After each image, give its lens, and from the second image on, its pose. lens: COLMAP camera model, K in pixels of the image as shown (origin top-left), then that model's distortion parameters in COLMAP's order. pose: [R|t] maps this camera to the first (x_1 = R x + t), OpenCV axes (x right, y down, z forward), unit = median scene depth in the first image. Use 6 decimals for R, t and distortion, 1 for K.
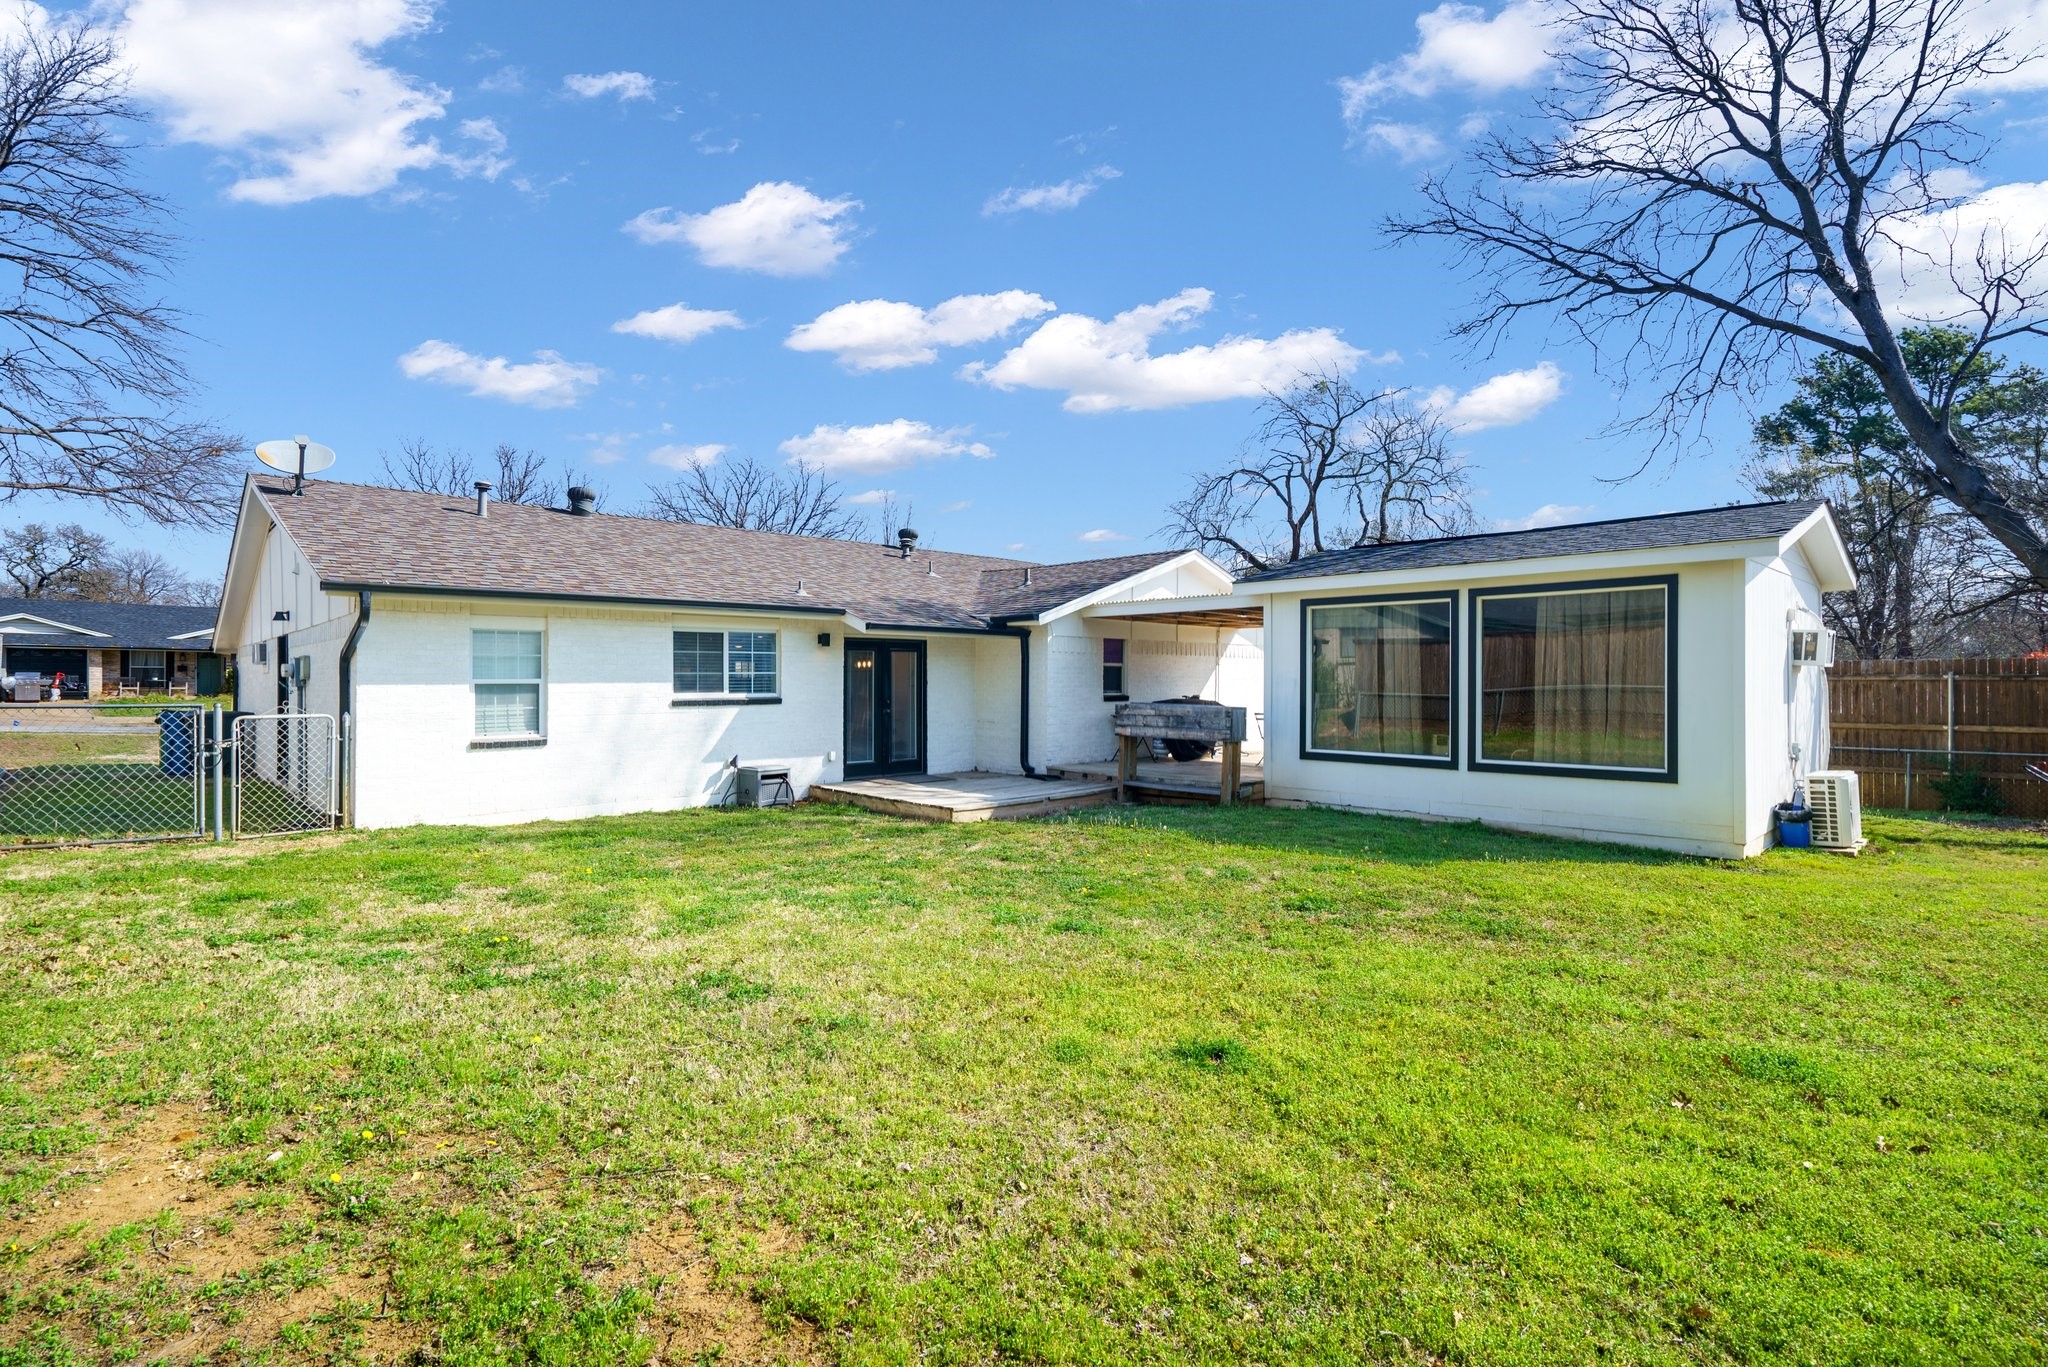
lens RADIAL K [[969.2, 0, 1024.0], [0, 969.2, 683.5], [0, 0, 1]] dist [-0.019968, 0.000226]
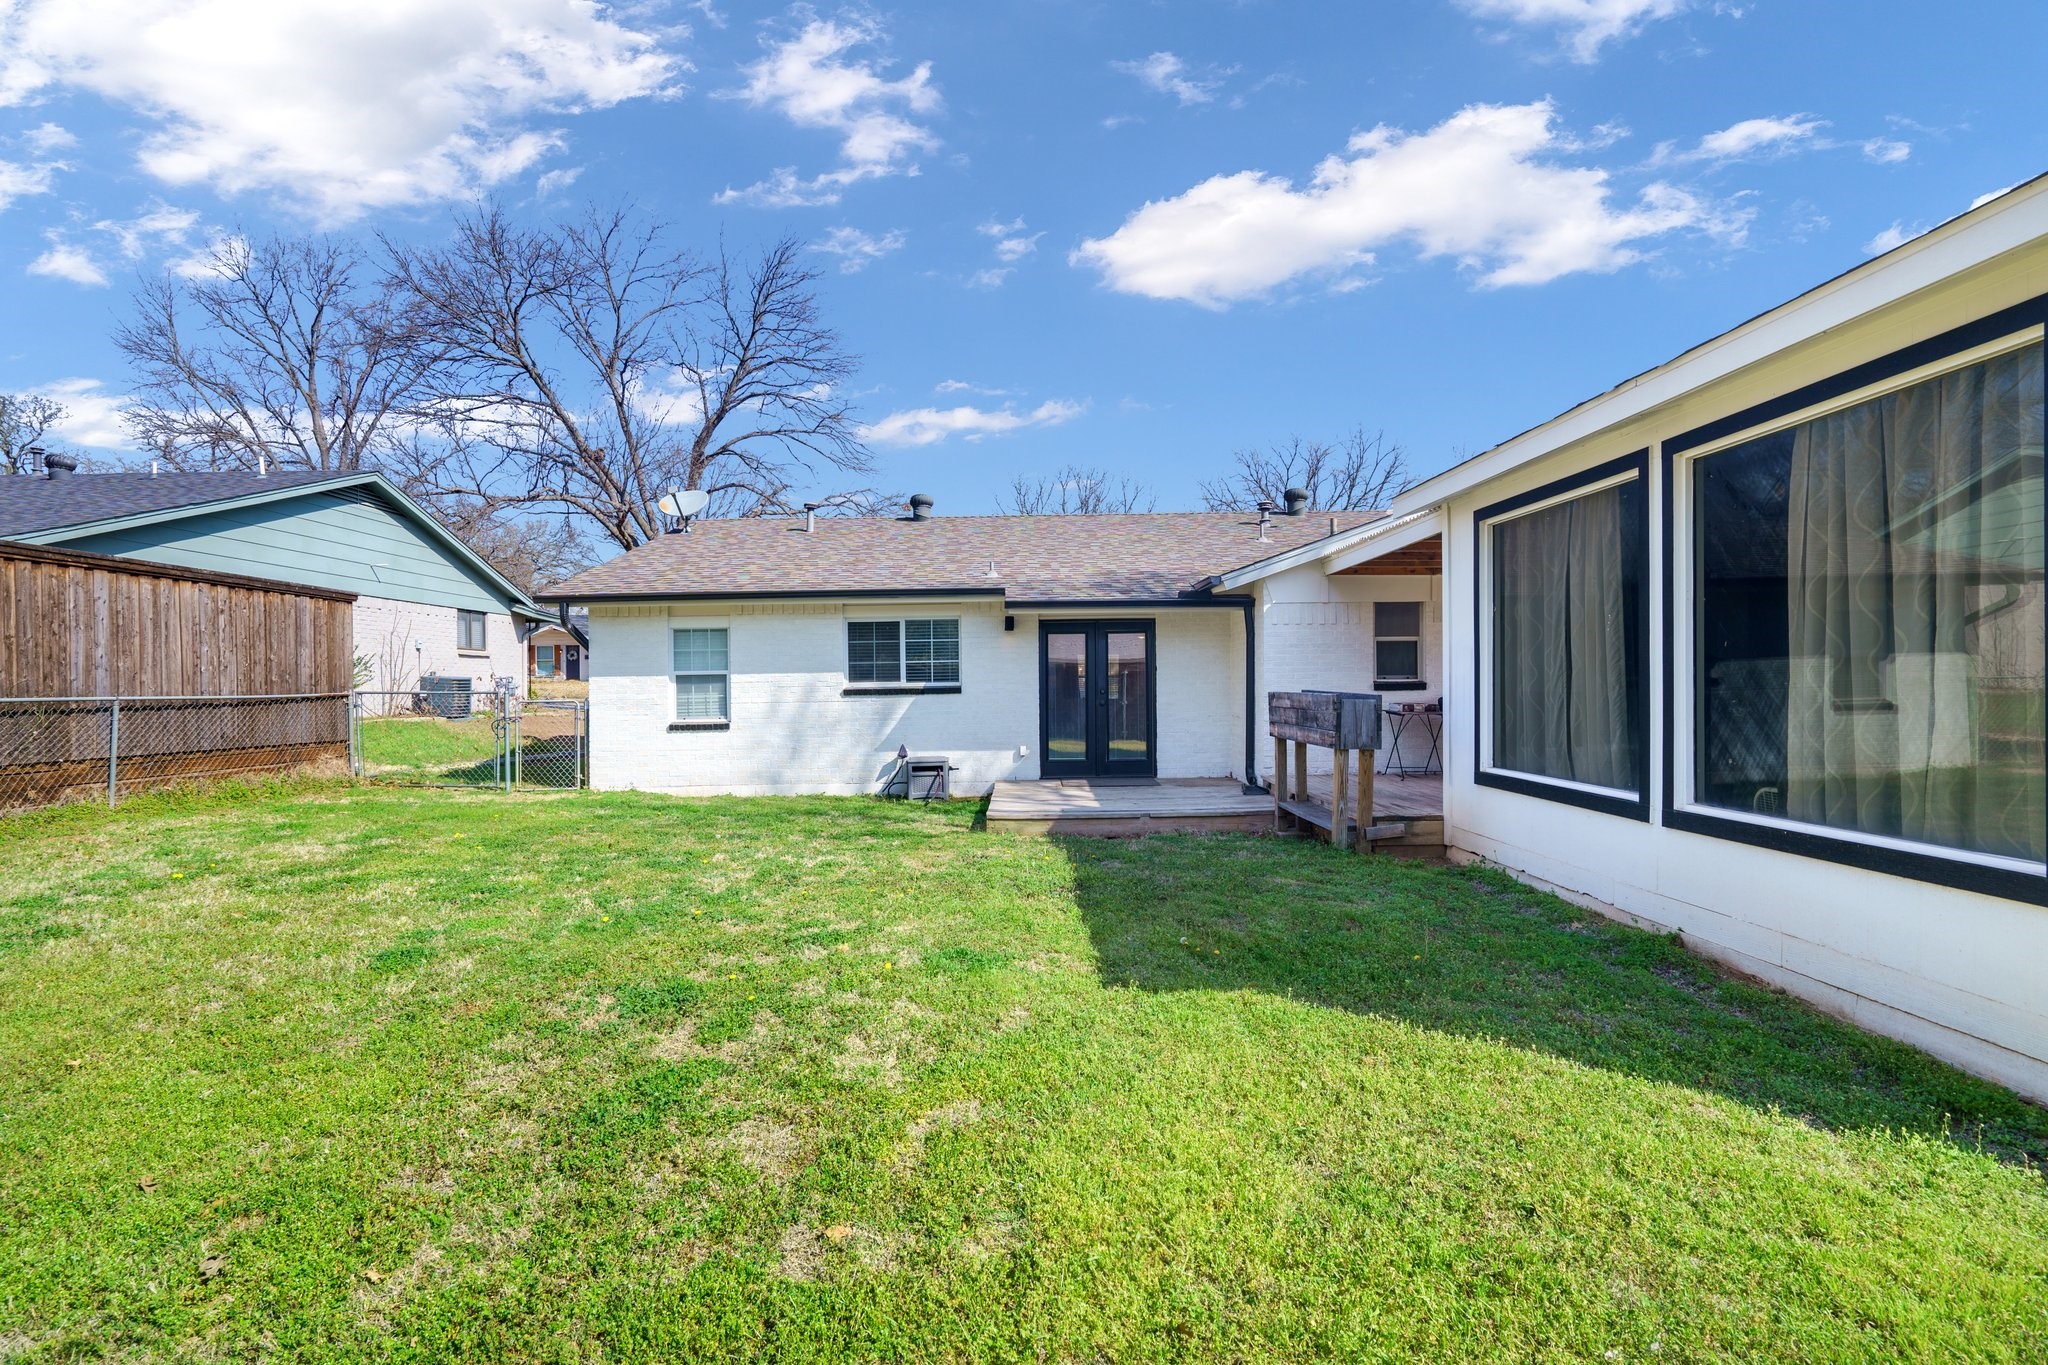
lens RADIAL K [[969.2, 0, 1024.0], [0, 969.2, 682.5], [0, 0, 1]] dist [-0.019968, 0.000226]
pose [[0.721985, -0.010167, -0.691833, 0.473471], [0.009711, 0.999942, -0.004560, 0.016176], [0.691840, -0.003426, 0.722043, 0.374979]]
